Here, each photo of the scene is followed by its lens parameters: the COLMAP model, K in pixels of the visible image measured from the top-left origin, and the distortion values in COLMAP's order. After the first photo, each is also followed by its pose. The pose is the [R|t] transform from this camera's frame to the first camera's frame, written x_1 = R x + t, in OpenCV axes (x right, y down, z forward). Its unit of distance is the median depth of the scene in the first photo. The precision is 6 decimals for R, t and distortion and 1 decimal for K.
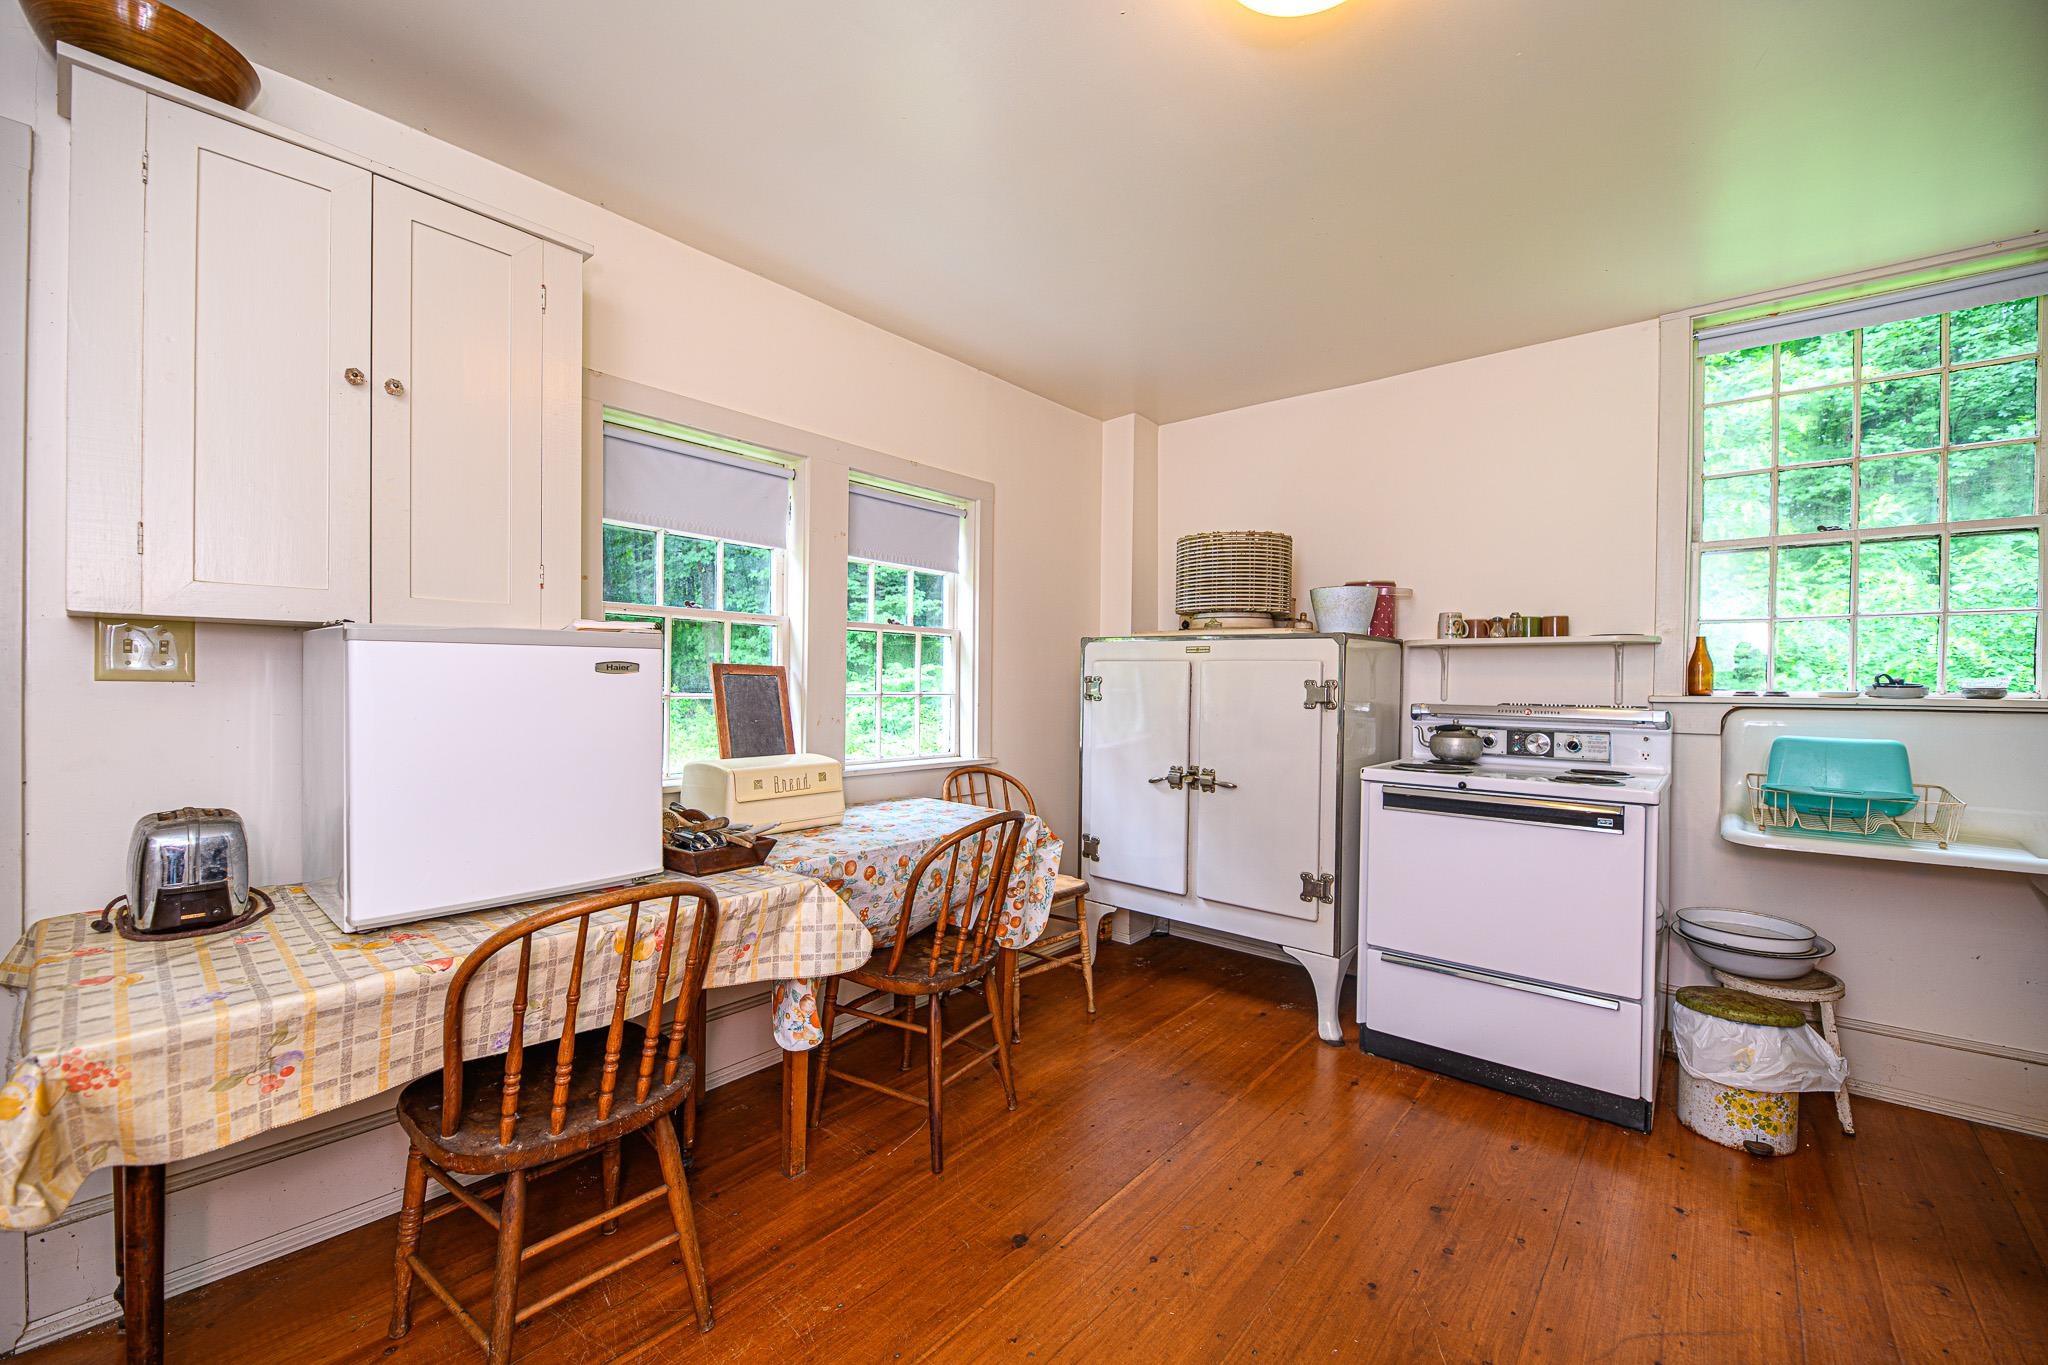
lens RADIAL K [[824.7, 0, 1024.0], [0, 824.7, 682.5], [0, 0, 1]] dist [0.000312, -0.000025]
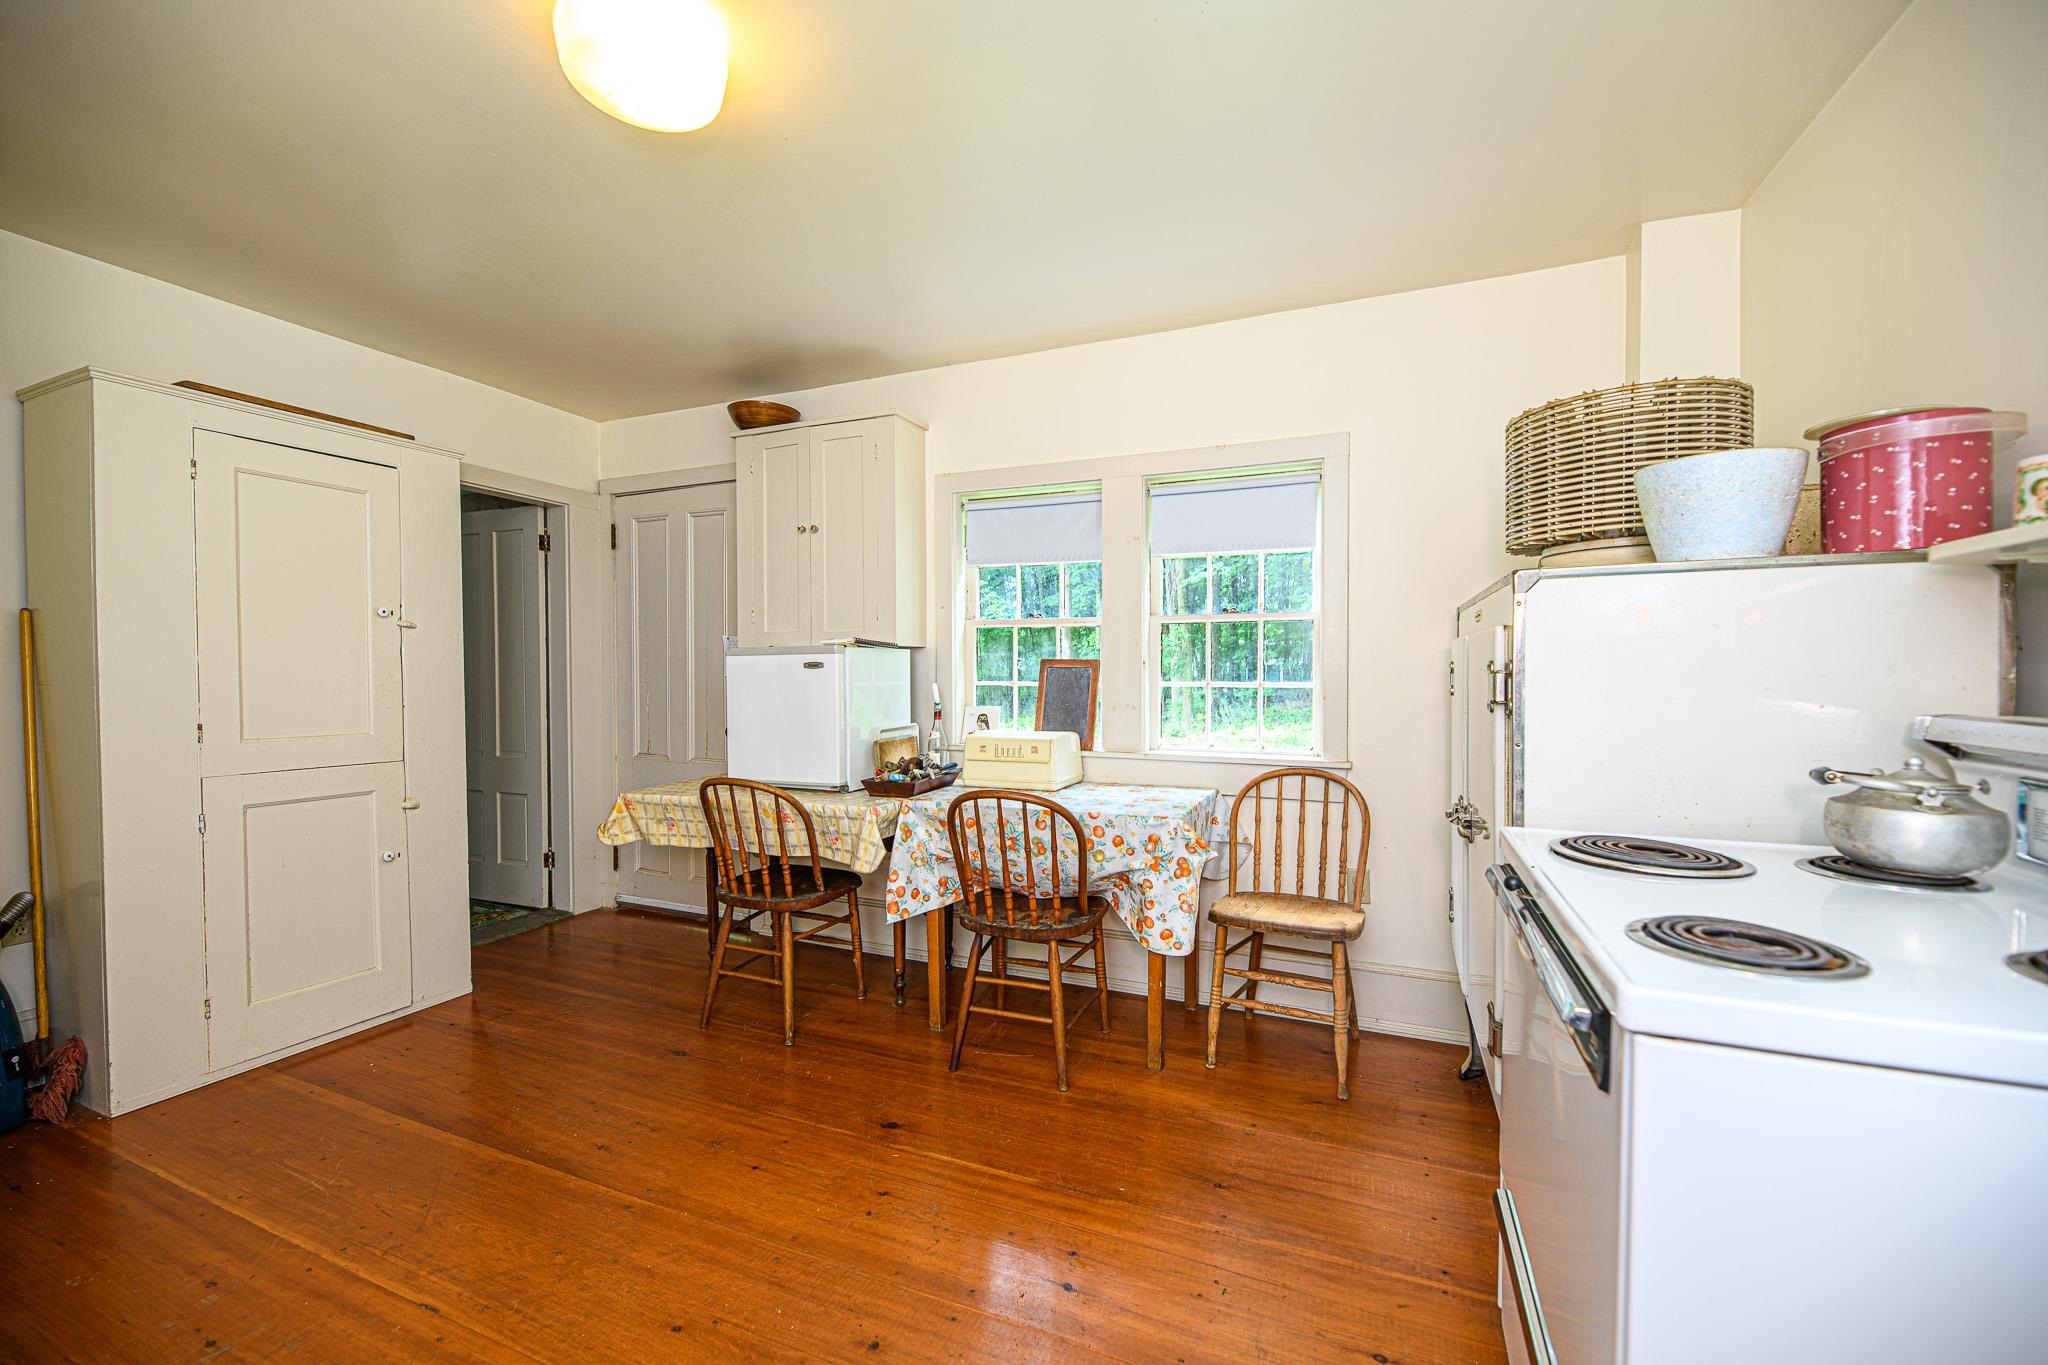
lens RADIAL K [[824.7, 0, 1024.0], [0, 824.7, 682.5], [0, 0, 1]] dist [0.000312, -0.000025]
pose [[0.300132, -0.002219, -0.953895, 0.662107], [0.005439, 0.999985, -0.000614, 0.011035], [0.953882, -0.005004, 0.300139, 0.444220]]
